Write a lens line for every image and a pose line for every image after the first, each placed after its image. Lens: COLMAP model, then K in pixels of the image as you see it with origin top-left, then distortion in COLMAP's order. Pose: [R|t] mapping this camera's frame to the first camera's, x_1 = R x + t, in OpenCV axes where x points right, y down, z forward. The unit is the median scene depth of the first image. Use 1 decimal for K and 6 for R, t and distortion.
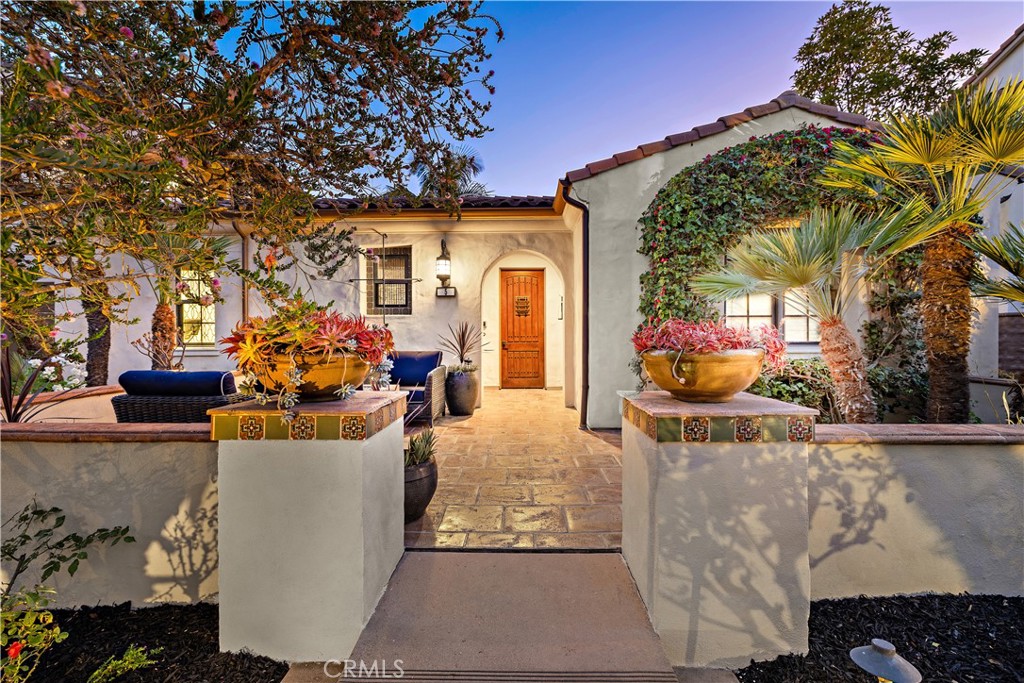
lens RADIAL K [[428.8, 0, 514.8], [0, 428.8, 339.2], [0, 0, 1]] dist [0.000712, 0.000013]
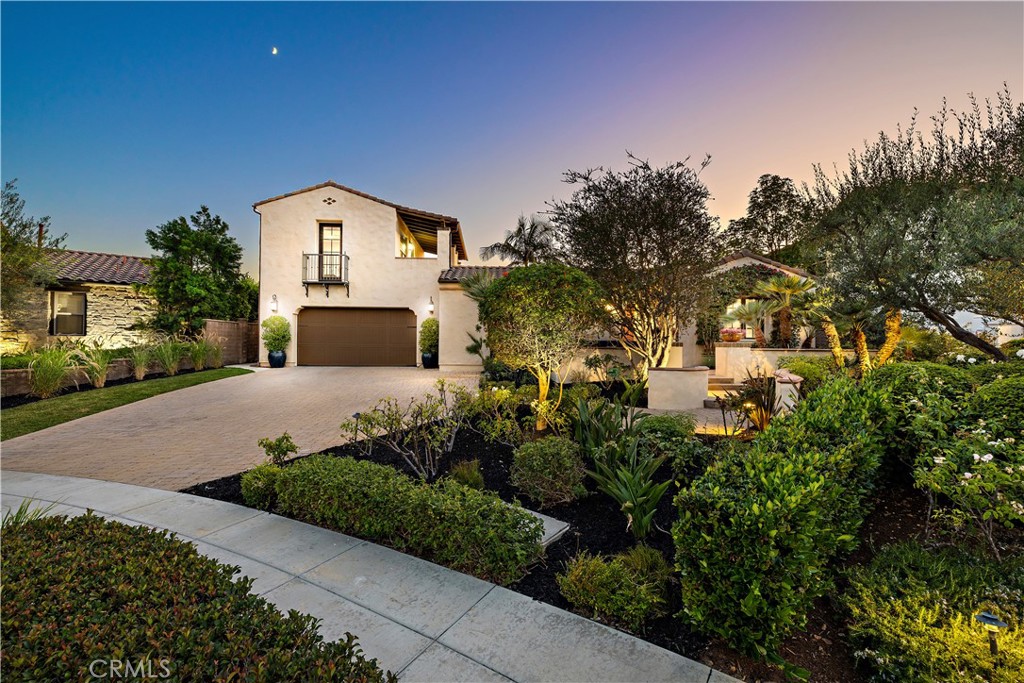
lens RADIAL K [[428.8, 0, 514.8], [0, 428.8, 339.2], [0, 0, 1]] dist [0.000712, 0.000013]
pose [[0.996661, 0.013473, 0.080535, -1.281348], [-0.011854, 0.999719, -0.020546, 0.108119], [-0.080789, 0.019523, 0.996540, -1.957824]]
